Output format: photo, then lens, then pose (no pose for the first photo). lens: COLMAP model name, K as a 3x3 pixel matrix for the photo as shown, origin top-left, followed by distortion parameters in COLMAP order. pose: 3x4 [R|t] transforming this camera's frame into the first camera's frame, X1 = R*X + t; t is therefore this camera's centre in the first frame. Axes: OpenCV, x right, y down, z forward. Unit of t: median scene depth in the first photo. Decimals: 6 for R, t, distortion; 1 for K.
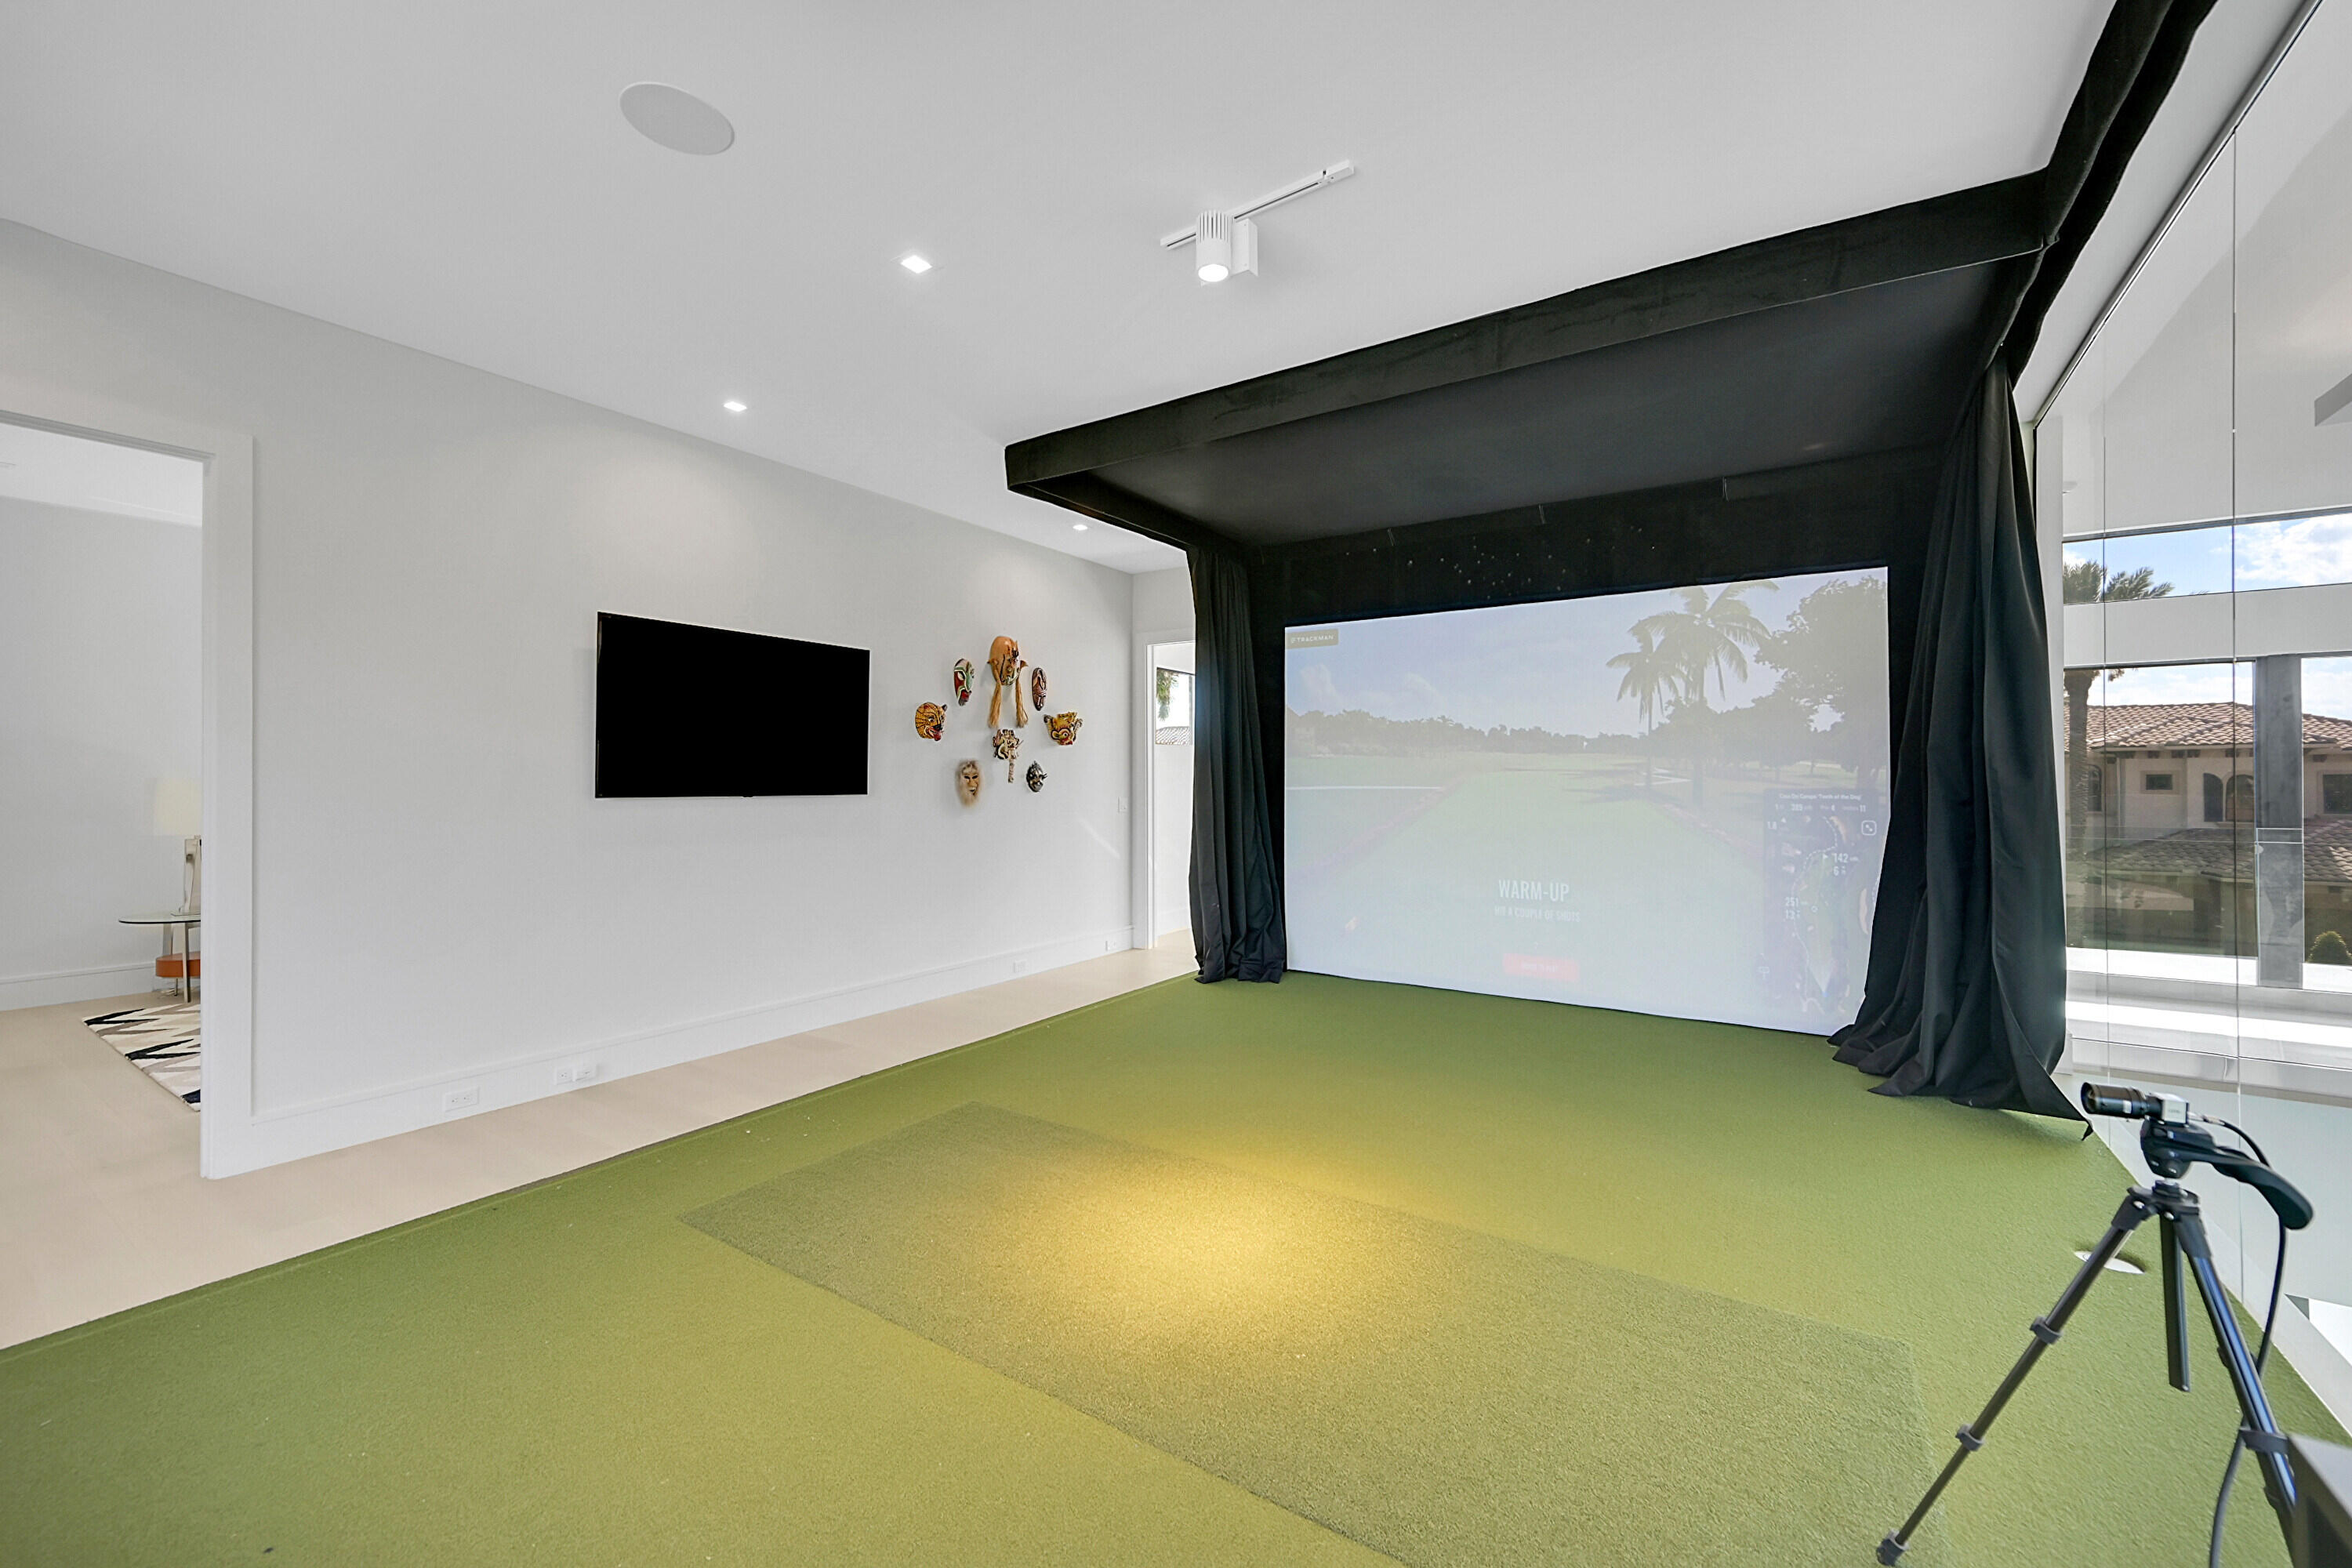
lens RADIAL K [[937.2, 0, 1171.0], [0, 937.2, 780.7], [0, 0, 1]] dist [0.000092, -0.000017]
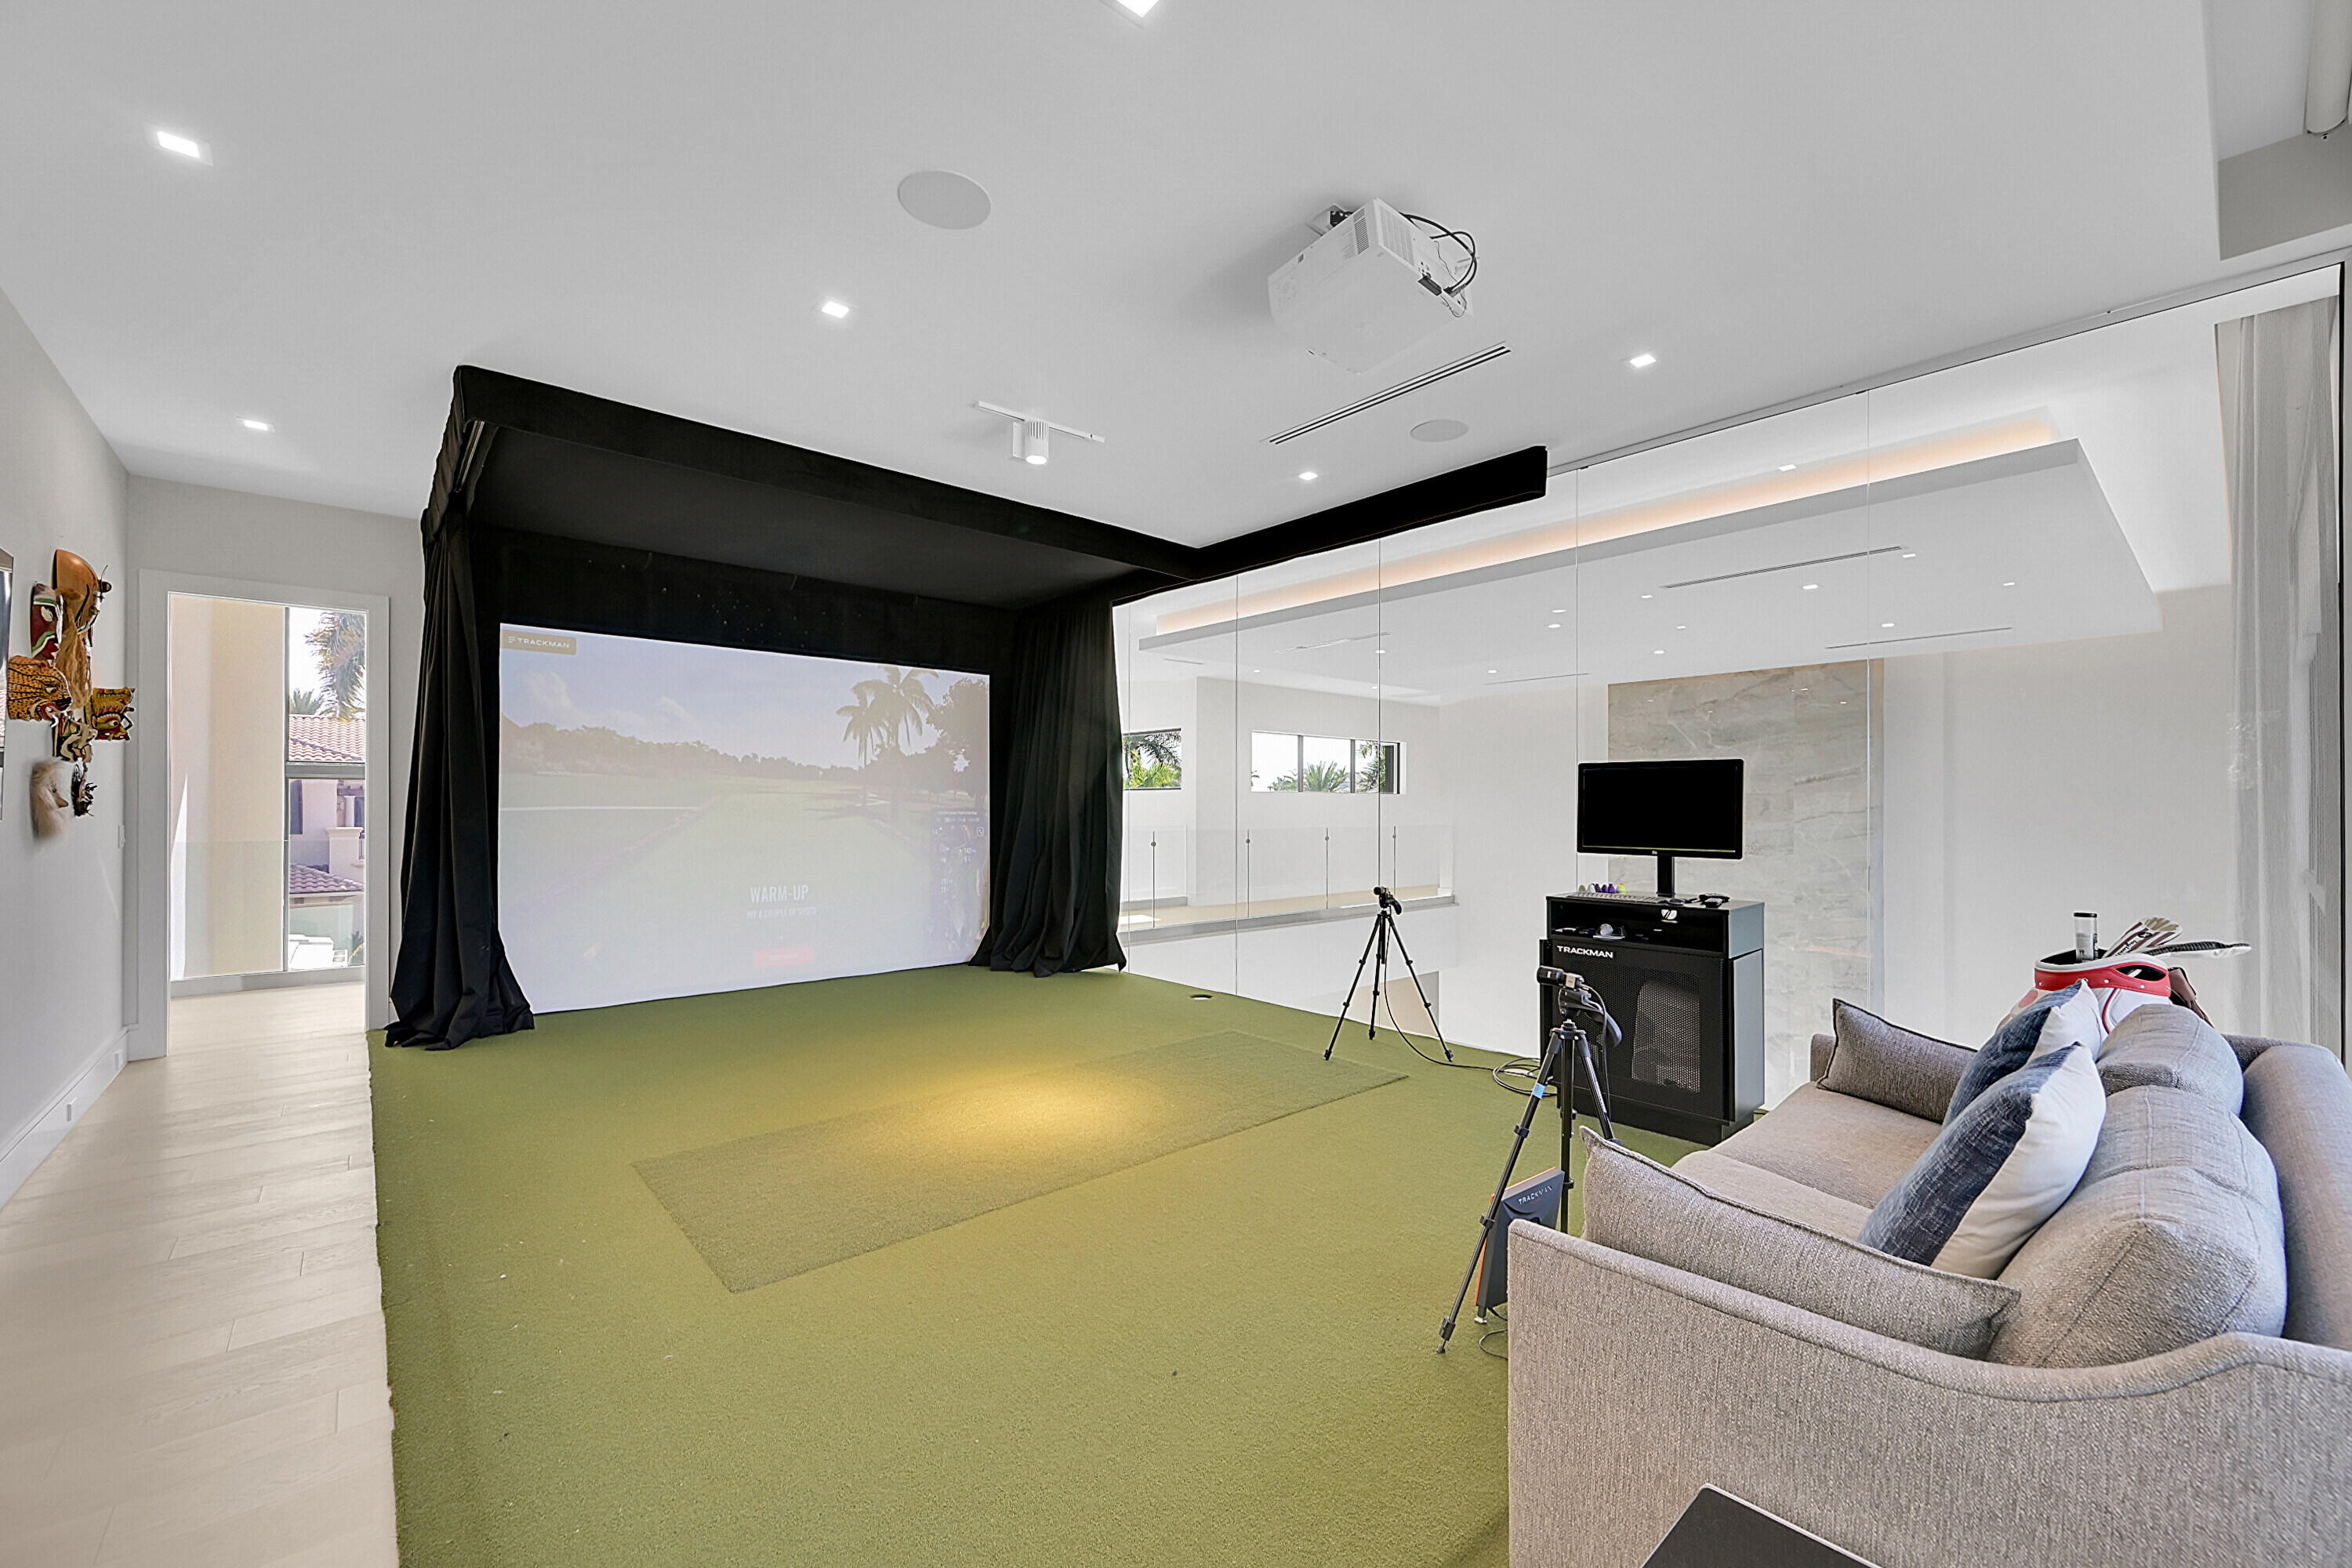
lens RADIAL K [[937.2, 0, 1173.7], [0, 937.2, 798.4], [0, 0, 1]] dist [0.000092, -0.000017]
pose [[0.255914, 0.006473, 0.966678, -0.687007], [-0.005656, 0.999970, -0.005199, -0.001149], [-0.966683, -0.004137, 0.255943, 0.223762]]
